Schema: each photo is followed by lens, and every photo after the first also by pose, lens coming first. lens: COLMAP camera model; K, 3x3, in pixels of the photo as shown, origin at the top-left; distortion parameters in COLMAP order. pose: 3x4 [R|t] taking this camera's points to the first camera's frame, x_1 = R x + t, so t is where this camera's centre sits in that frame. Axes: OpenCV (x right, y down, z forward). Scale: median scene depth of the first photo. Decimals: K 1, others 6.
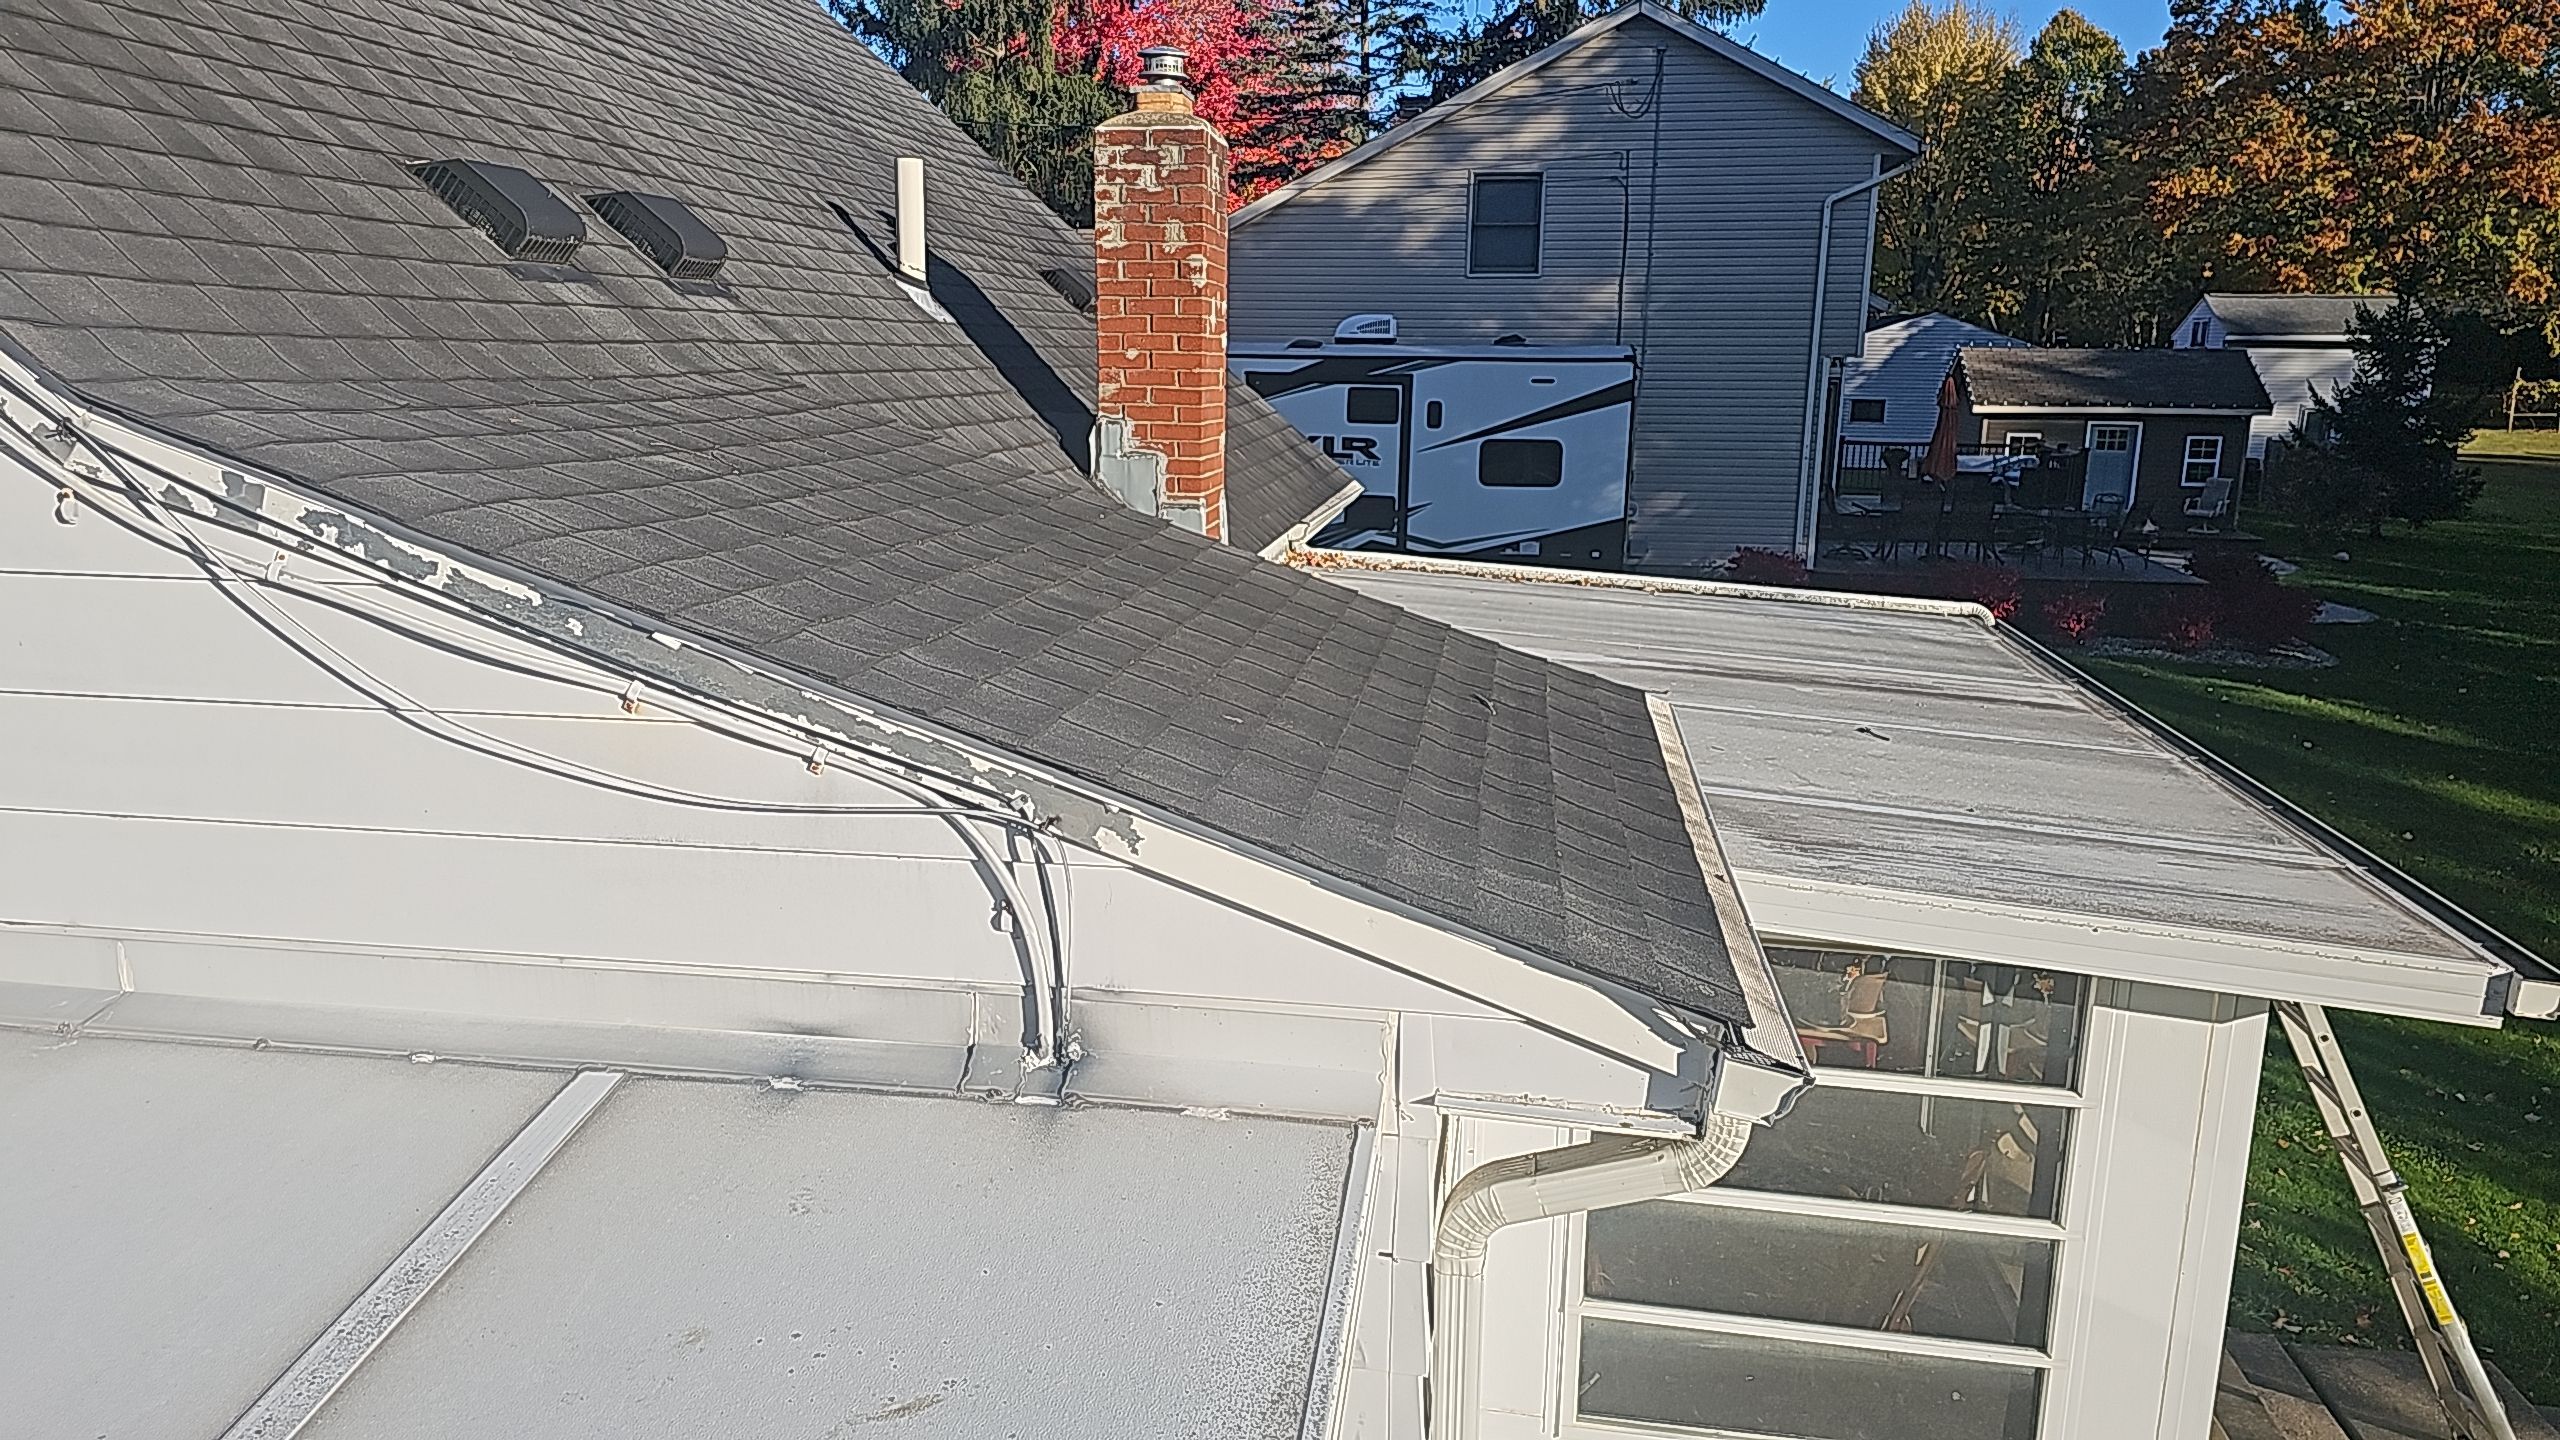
lens RADIAL K [[1676.1, 0, 1250.8], [0, 1676.1, 720.2], [0, 0, 1]] dist [0.066116, -0.053880]
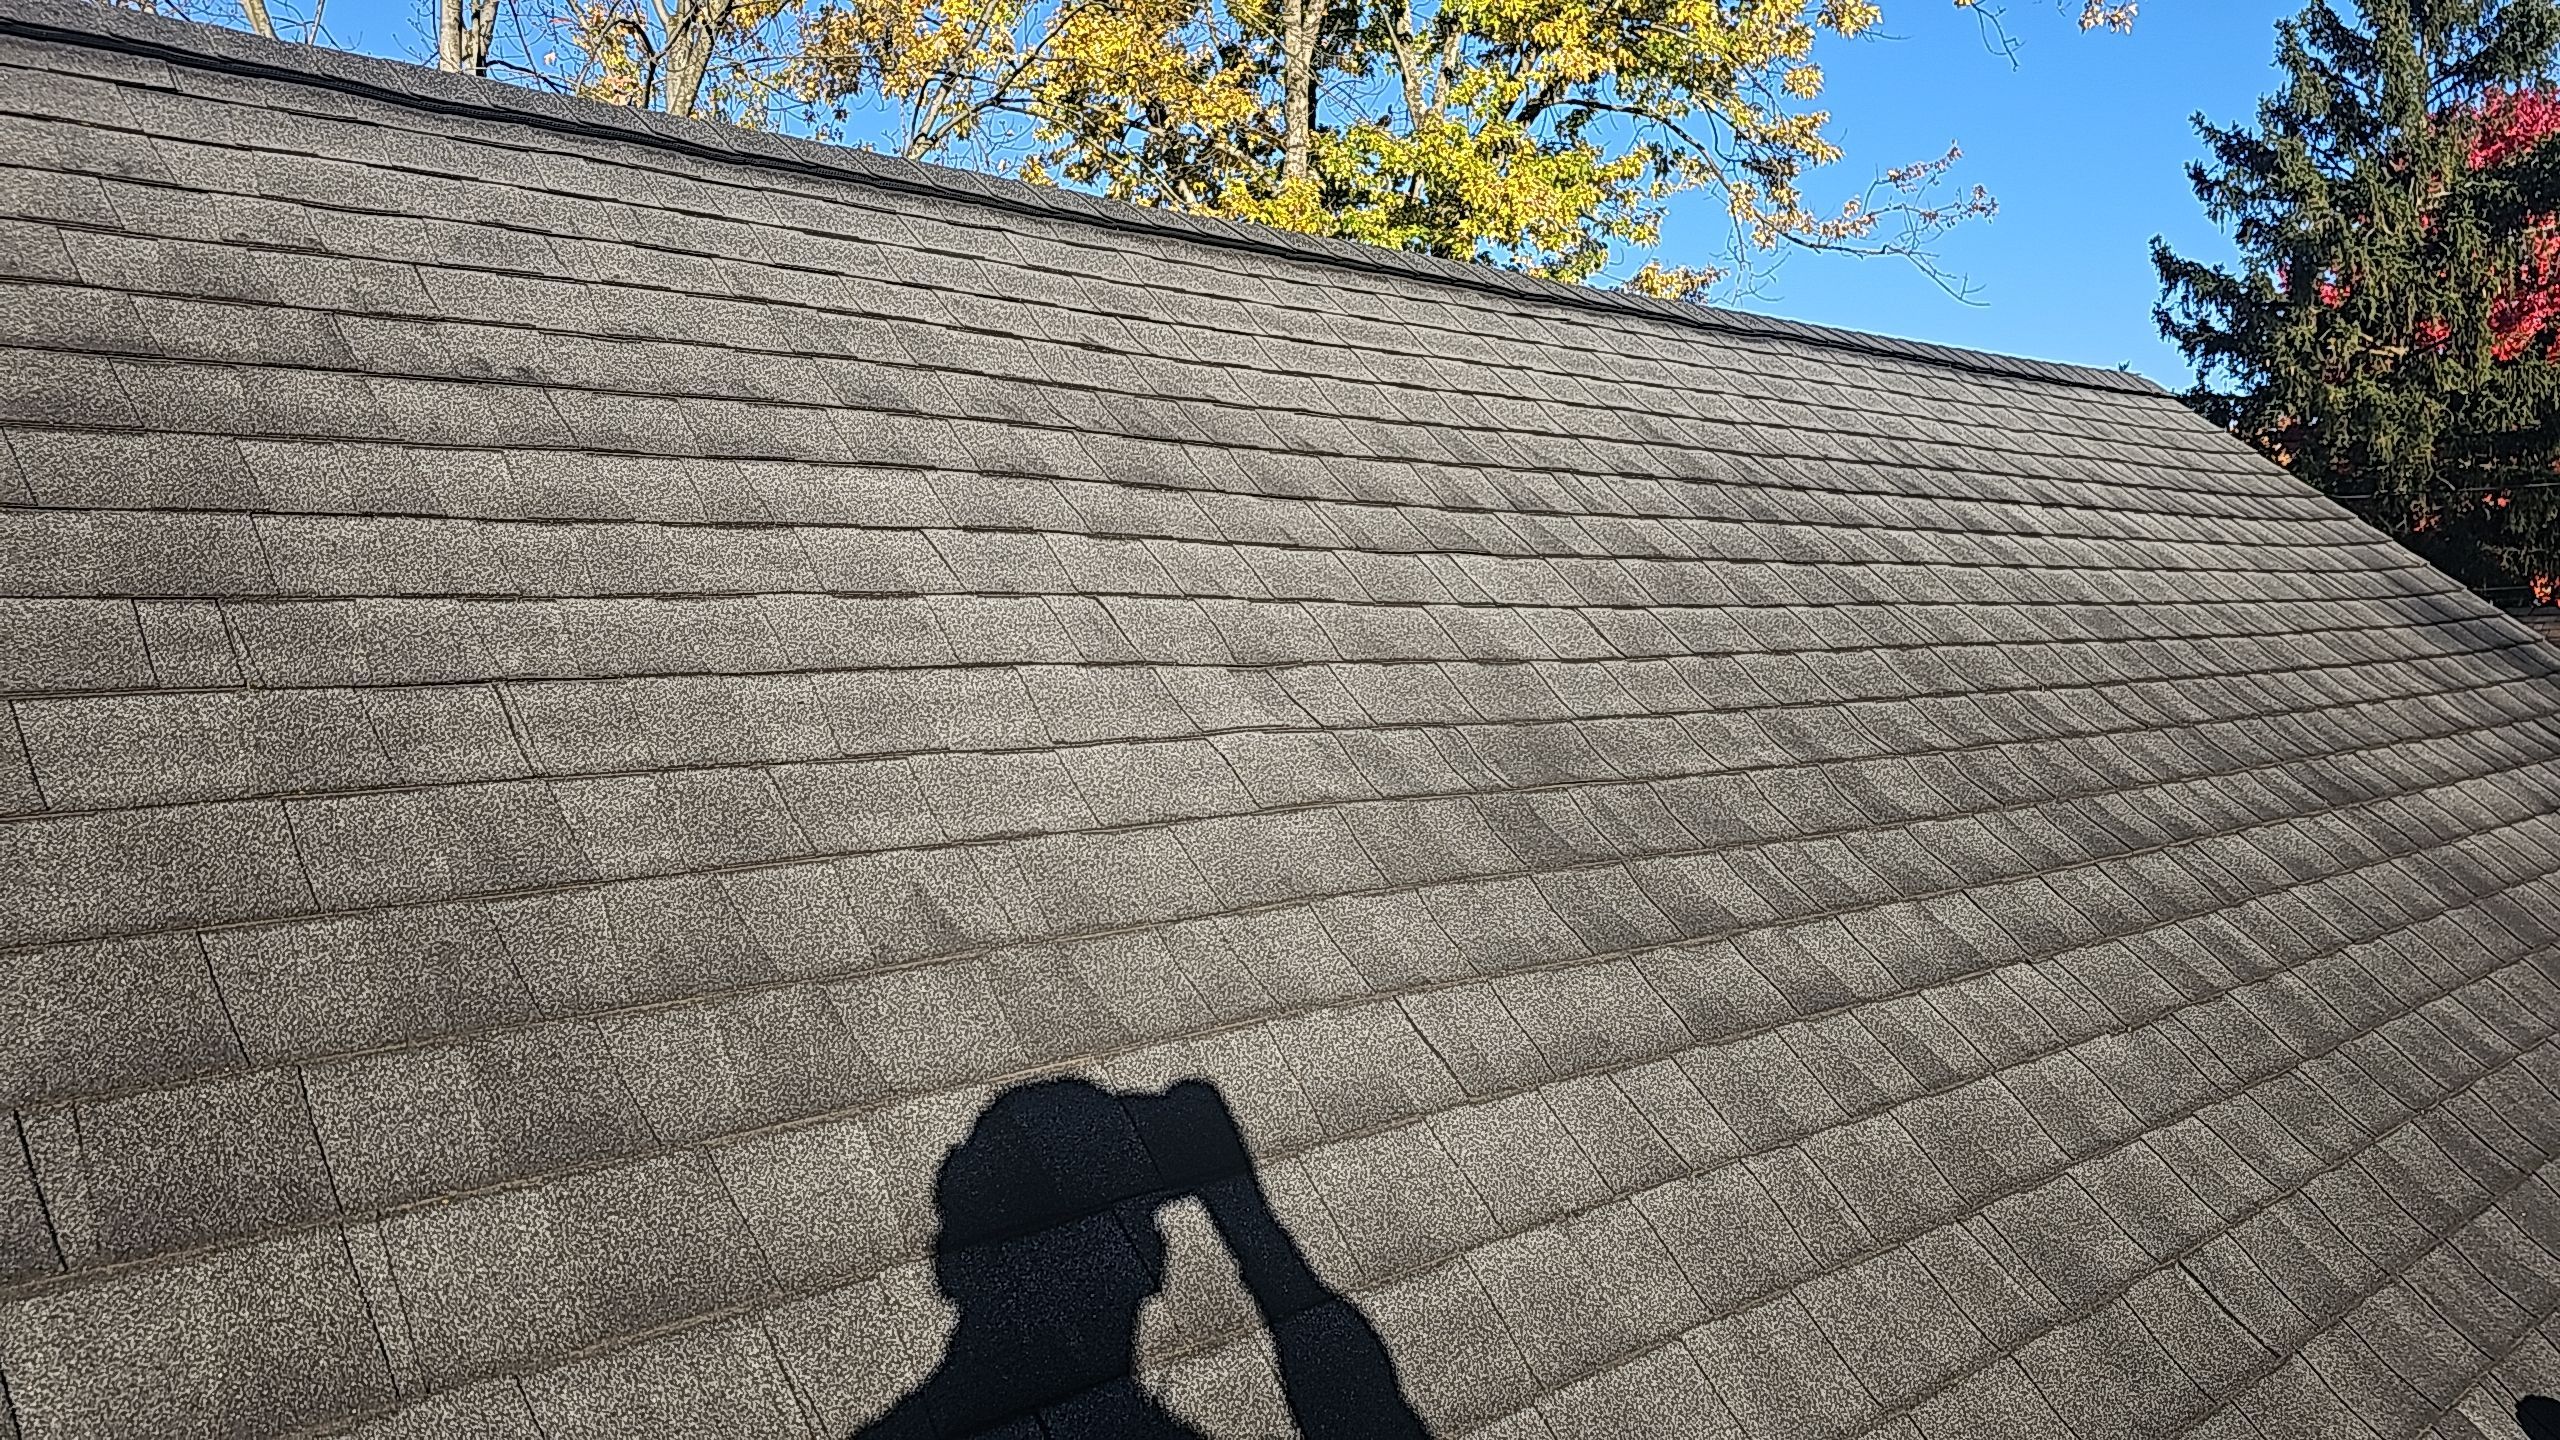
lens RADIAL K [[1676.1, 0, 1285.4], [0, 1676.1, 764.5], [0, 0, 1]] dist [0.066116, -0.053880]
pose [[0.765651, 0.004362, -0.643241, -0.217139], [-0.103074, 0.987888, -0.115989, -0.380733], [0.634944, 0.155109, 0.756827, 0.688004]]
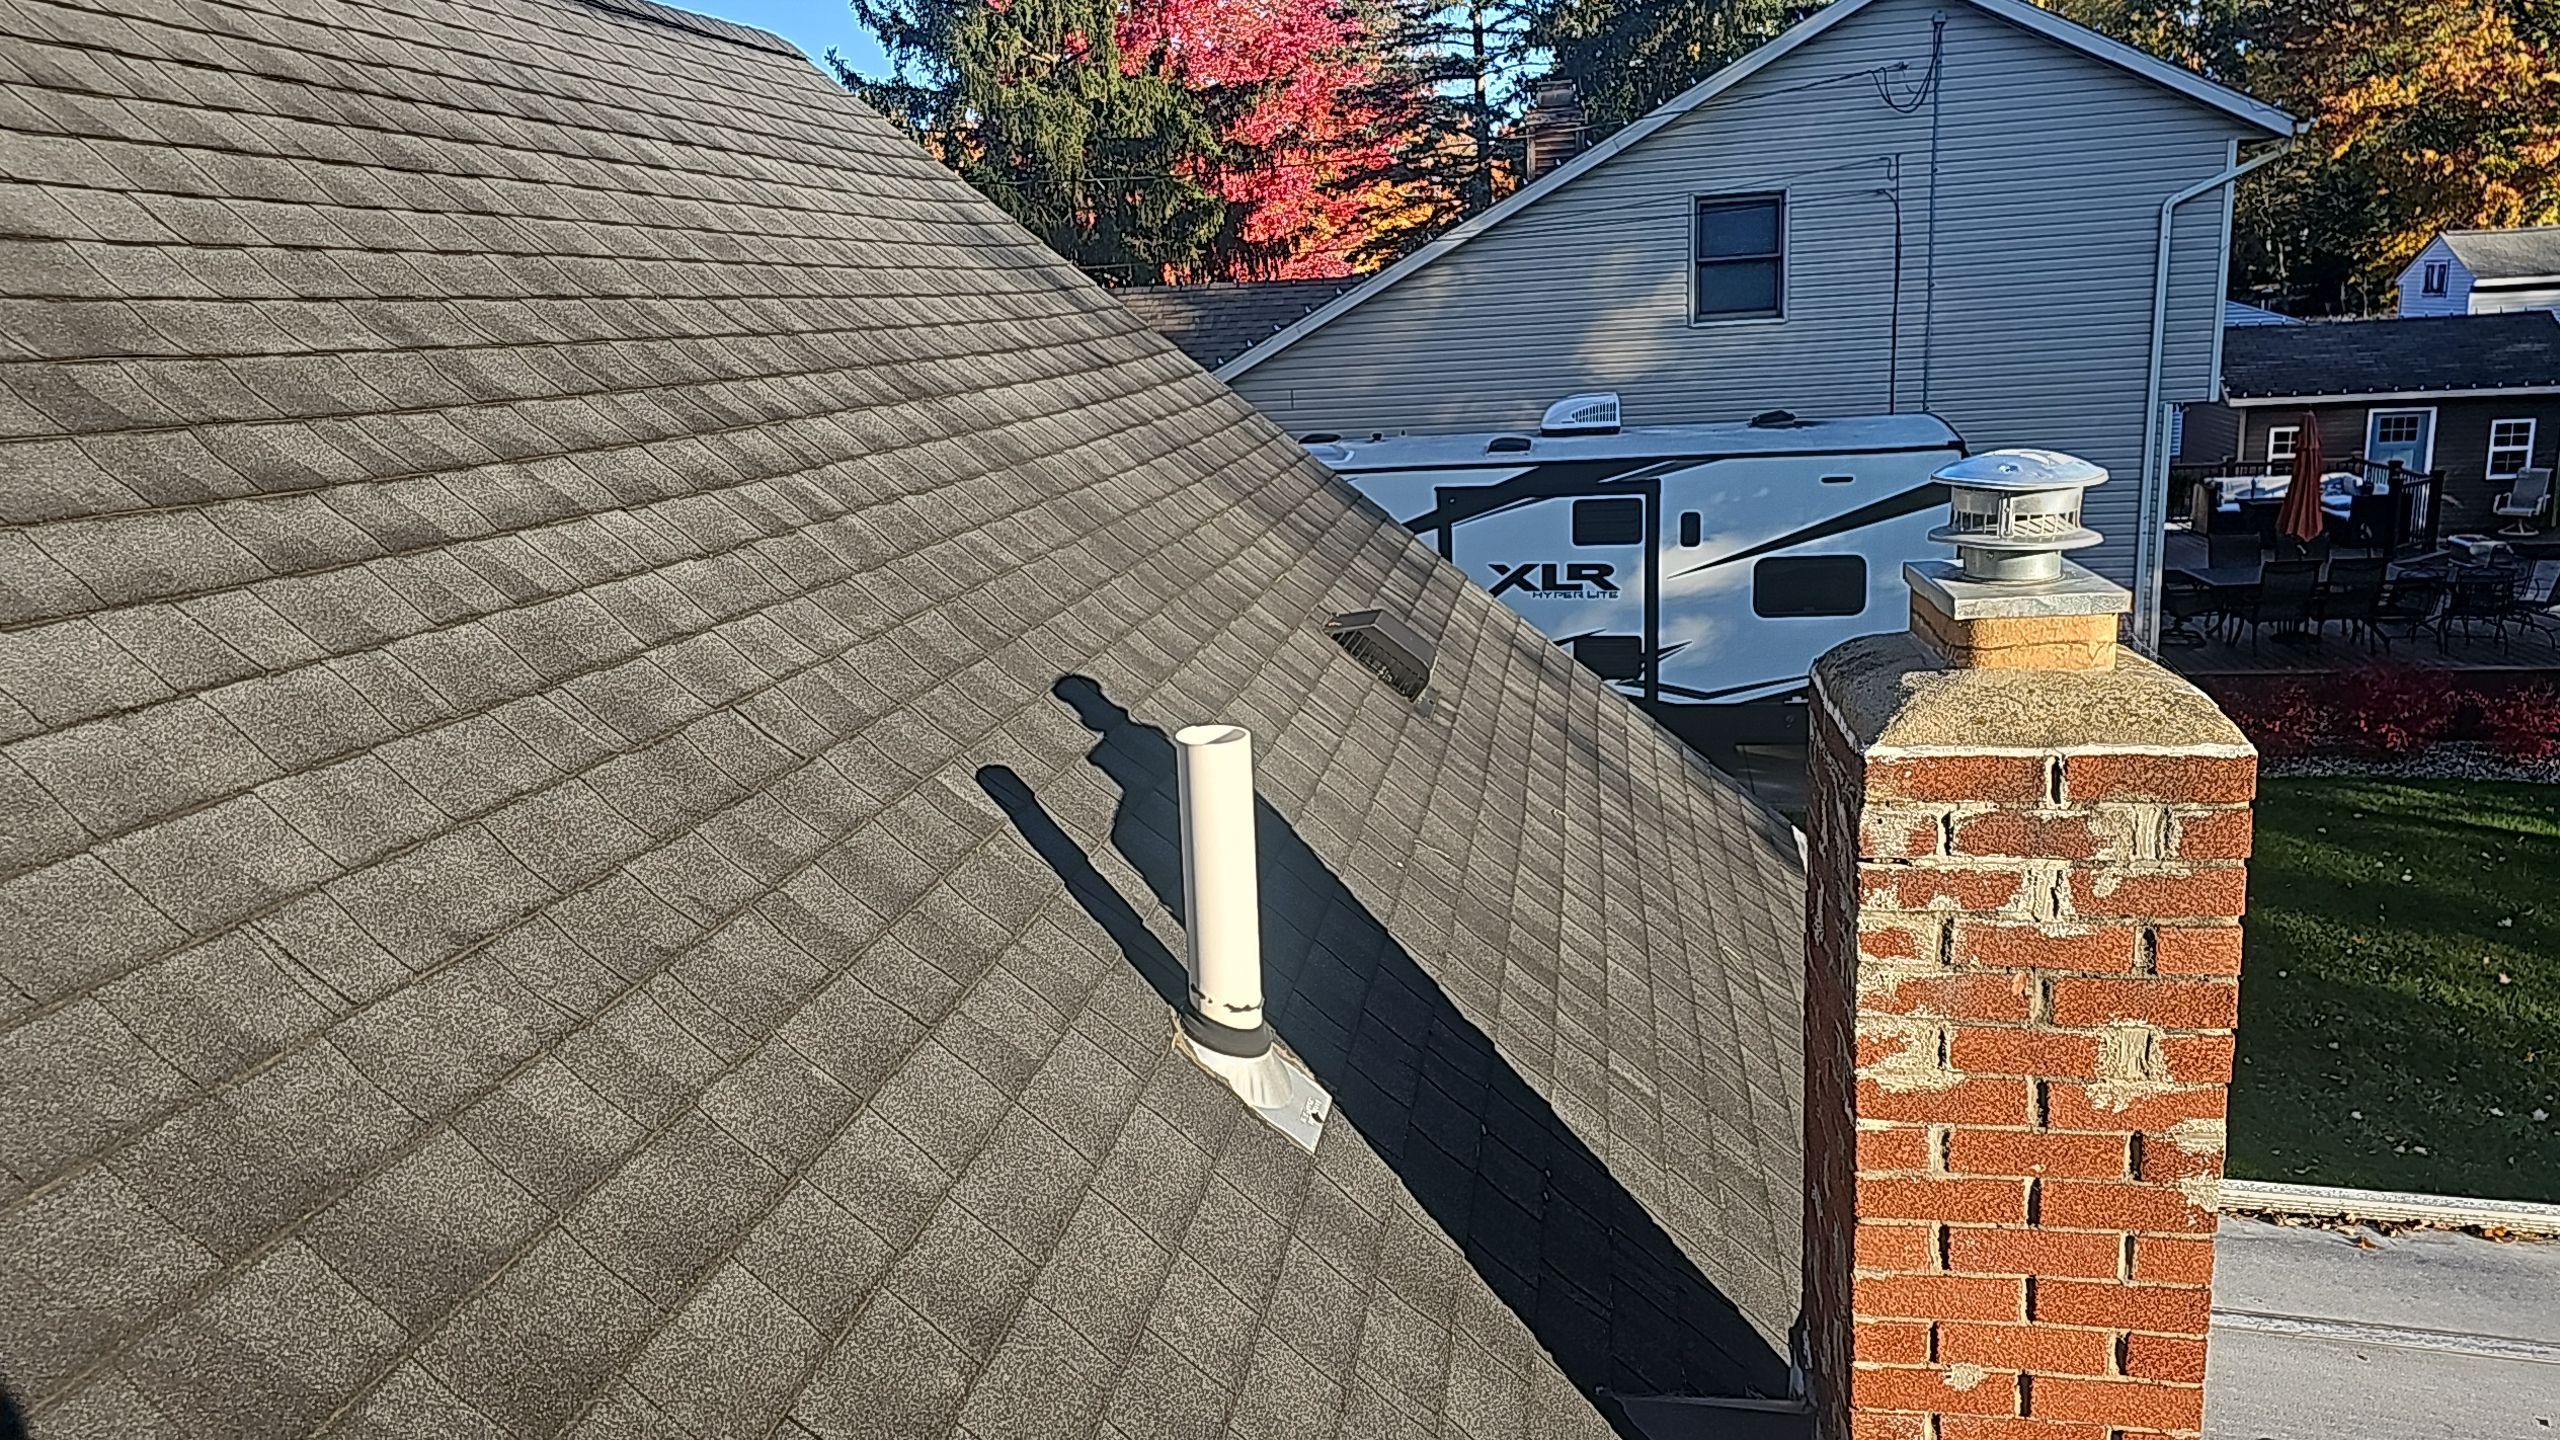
lens RADIAL K [[1689.1, 0, 1258.7], [0, 1689.1, 717.0], [0, 0, 1]] dist [0.048876, -0.036063]
pose [[0.997789, -0.057011, -0.034170, -0.192126], [0.057646, 0.998176, 0.017921, -0.365169], [0.033086, -0.019851, 0.999255, 0.670857]]
